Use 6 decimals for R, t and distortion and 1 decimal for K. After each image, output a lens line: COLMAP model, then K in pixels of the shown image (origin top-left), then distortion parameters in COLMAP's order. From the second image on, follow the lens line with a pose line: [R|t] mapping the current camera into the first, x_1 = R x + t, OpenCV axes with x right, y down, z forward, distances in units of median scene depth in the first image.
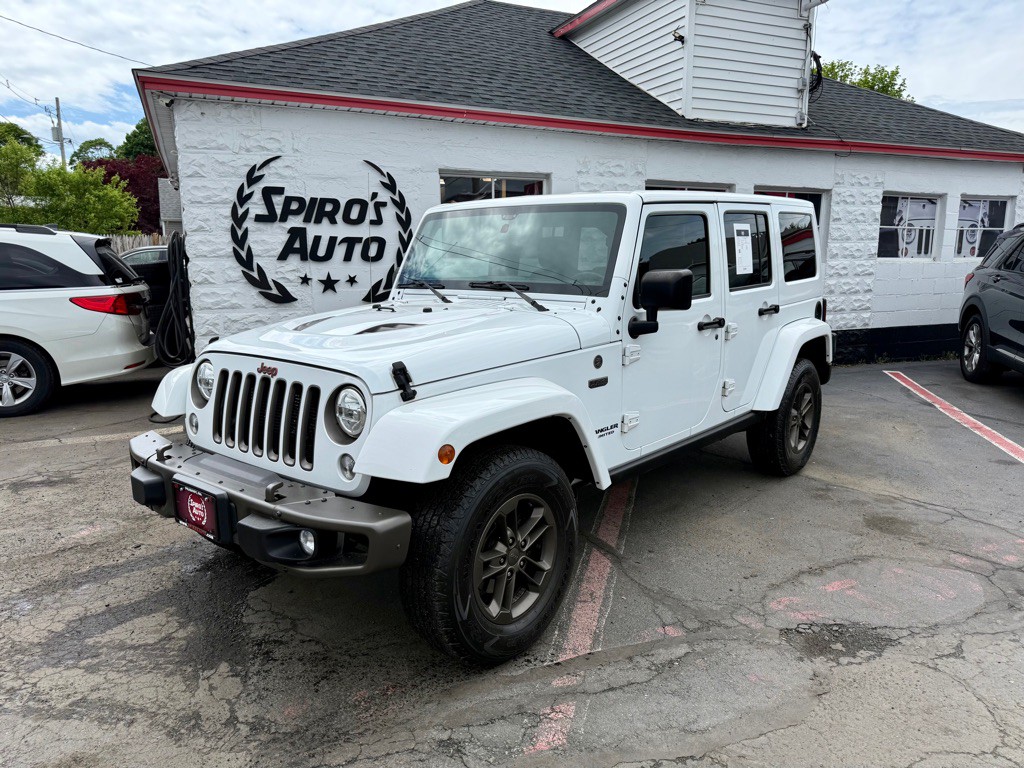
lens RADIAL K [[722.3, 0, 511.5], [0, 722.3, 386.9], [0, 0, 1]] dist [0.033803, -0.043194]
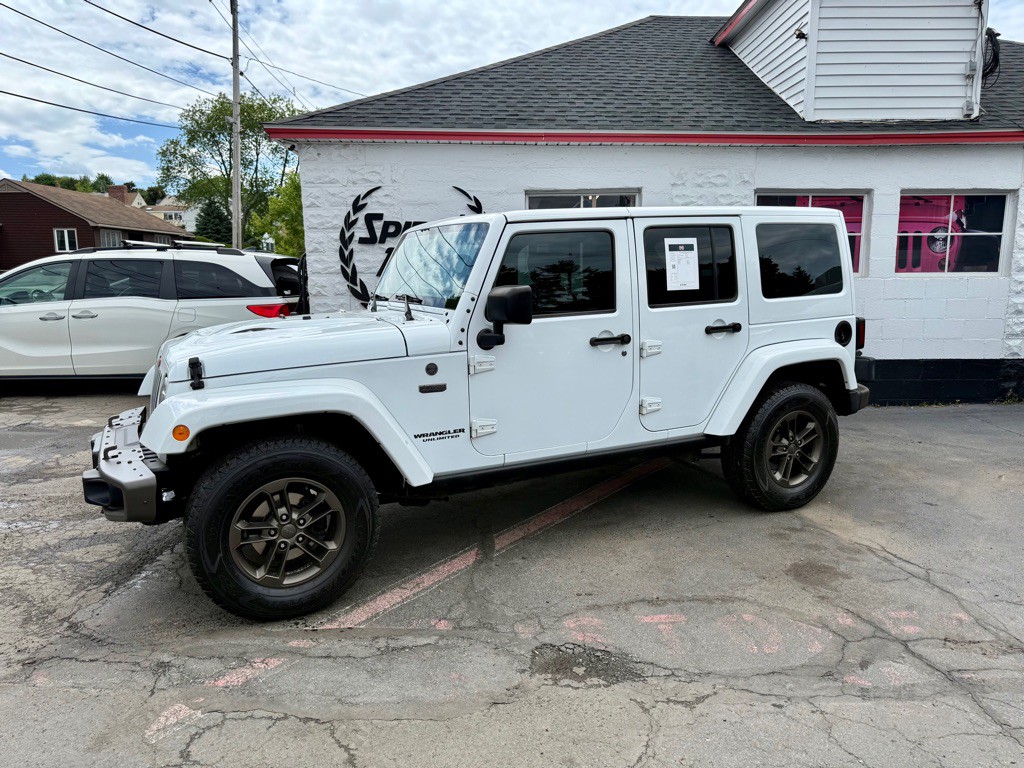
lens RADIAL K [[718.9, 0, 512.0], [0, 718.9, 384.0], [0, 0, 1]] dist [0.046822, -0.053458]
pose [[0.921668, 0.055568, -0.383979, 0.339671], [-0.064287, 0.997882, -0.009900, -0.005186], [0.382616, 0.033809, 0.923289, 0.025250]]
